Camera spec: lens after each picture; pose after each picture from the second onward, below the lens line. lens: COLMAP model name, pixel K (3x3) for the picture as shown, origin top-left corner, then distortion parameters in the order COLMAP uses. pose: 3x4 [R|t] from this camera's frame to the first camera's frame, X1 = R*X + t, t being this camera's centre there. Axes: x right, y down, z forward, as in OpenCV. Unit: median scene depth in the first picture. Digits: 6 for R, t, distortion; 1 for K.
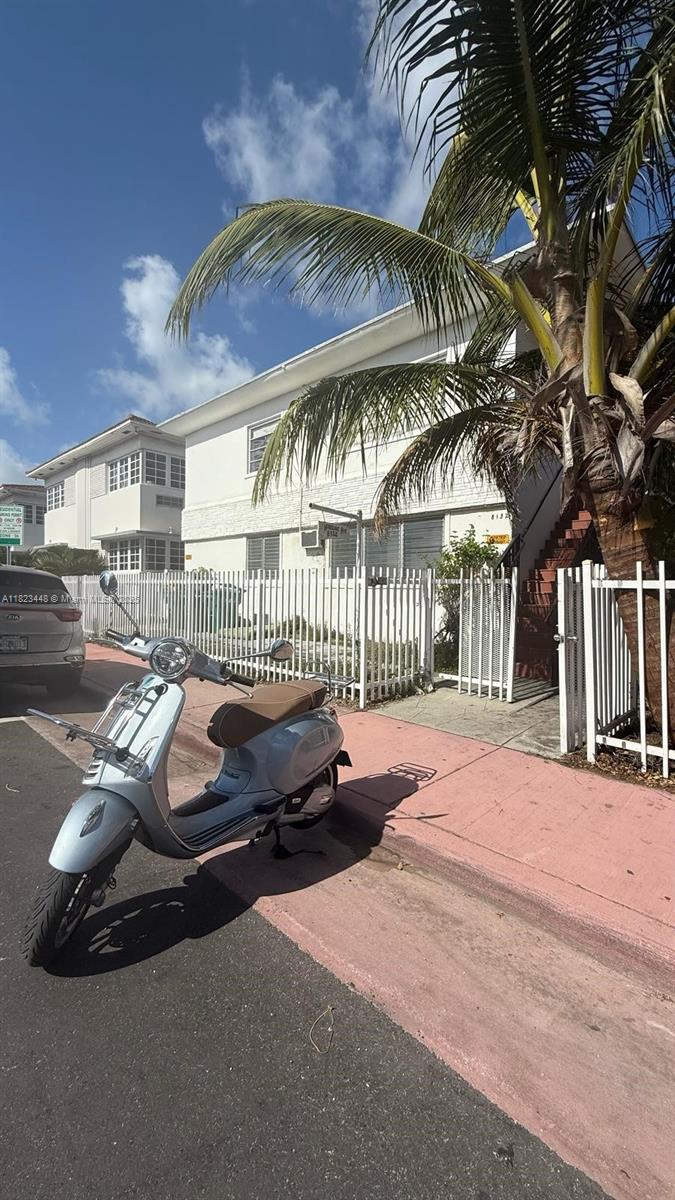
lens RADIAL K [[479.0, 0, 337.5], [0, 479.0, 600.0], [0, 0, 1]] dist [0.000096, -0.000301]
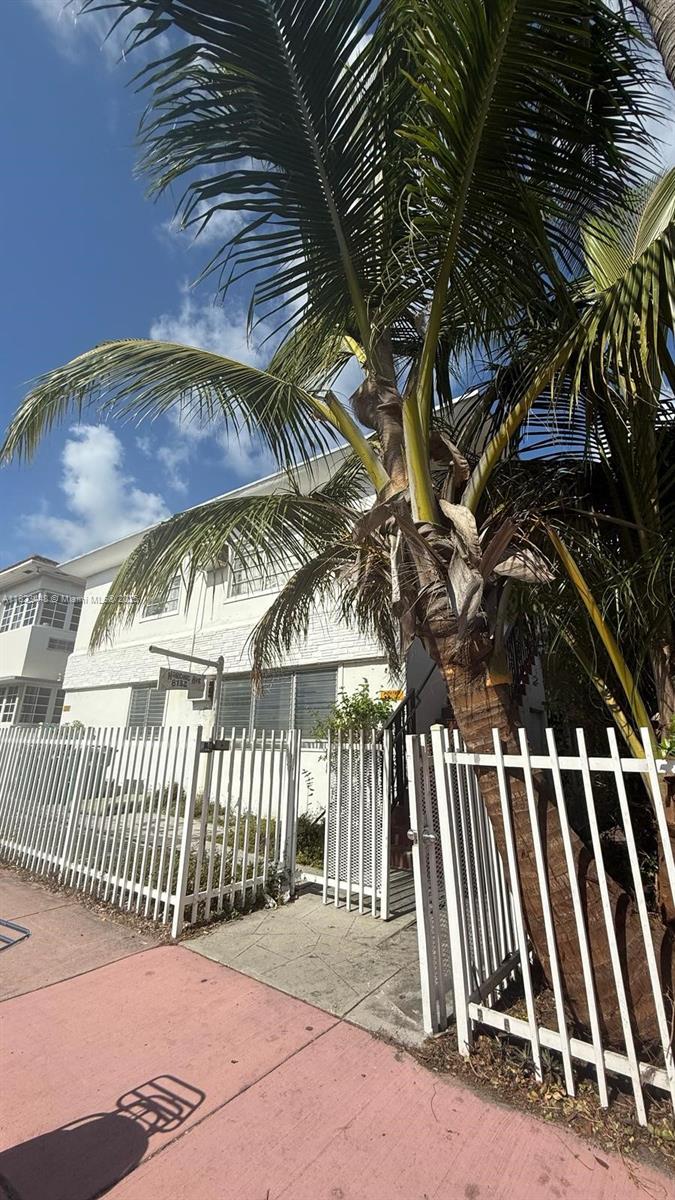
lens RADIAL K [[479.0, 0, 337.5], [0, 479.0, 600.0], [0, 0, 1]] dist [0.000096, -0.000301]
pose [[0.991970, 0.046486, 0.117623, 0.179545], [-0.007324, 0.949556, -0.313513, -0.021313], [-0.126264, 0.310134, 0.942271, 0.166546]]
